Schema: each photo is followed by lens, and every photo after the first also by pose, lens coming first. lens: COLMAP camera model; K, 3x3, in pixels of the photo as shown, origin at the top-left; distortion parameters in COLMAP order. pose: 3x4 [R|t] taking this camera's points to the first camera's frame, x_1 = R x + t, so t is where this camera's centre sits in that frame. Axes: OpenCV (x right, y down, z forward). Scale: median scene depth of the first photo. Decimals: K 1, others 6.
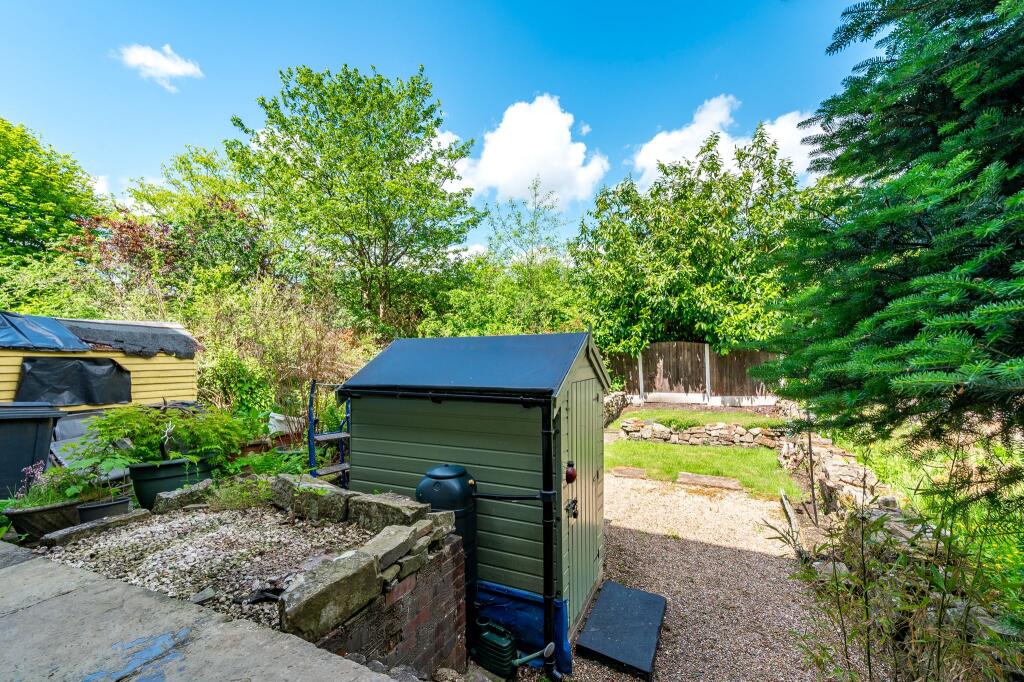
lens RADIAL K [[423.1, 0, 507.8], [0, 423.1, 363.7], [0, 0, 1]] dist [0.024502, 0.000029]
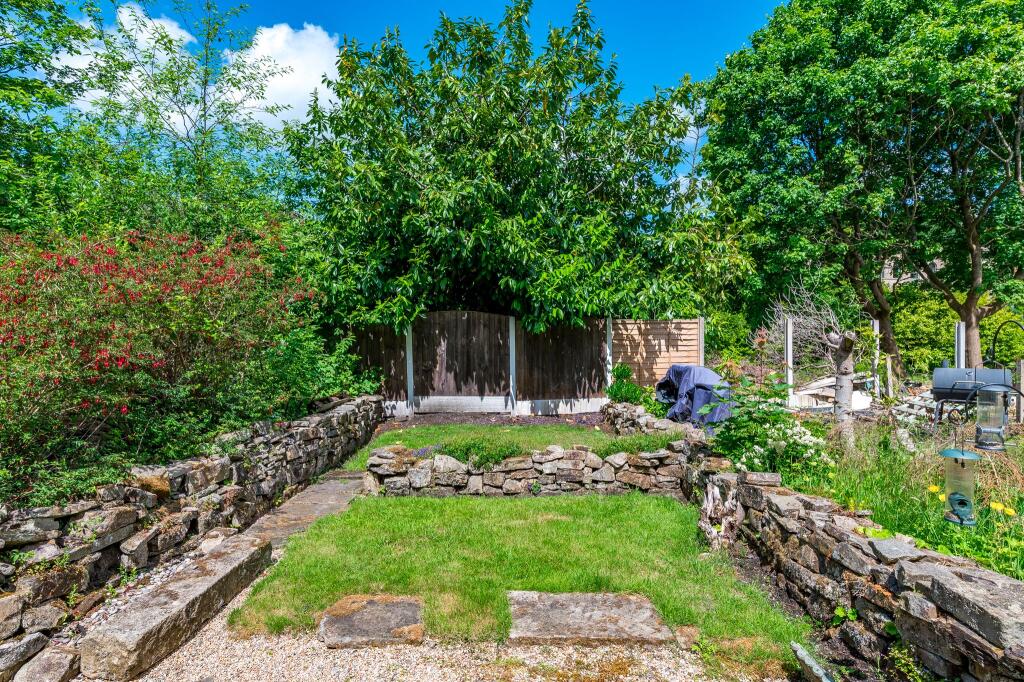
lens RADIAL K [[577.0, 0, 512.0], [0, 577.0, 341.0], [0, 0, 1]] dist [0.038378, -0.000090]
pose [[0.886404, 0.030384, 0.461915, 0.081517], [-0.011982, 0.999015, -0.042721, 0.027512], [-0.462758, 0.032334, 0.885895, 0.267528]]
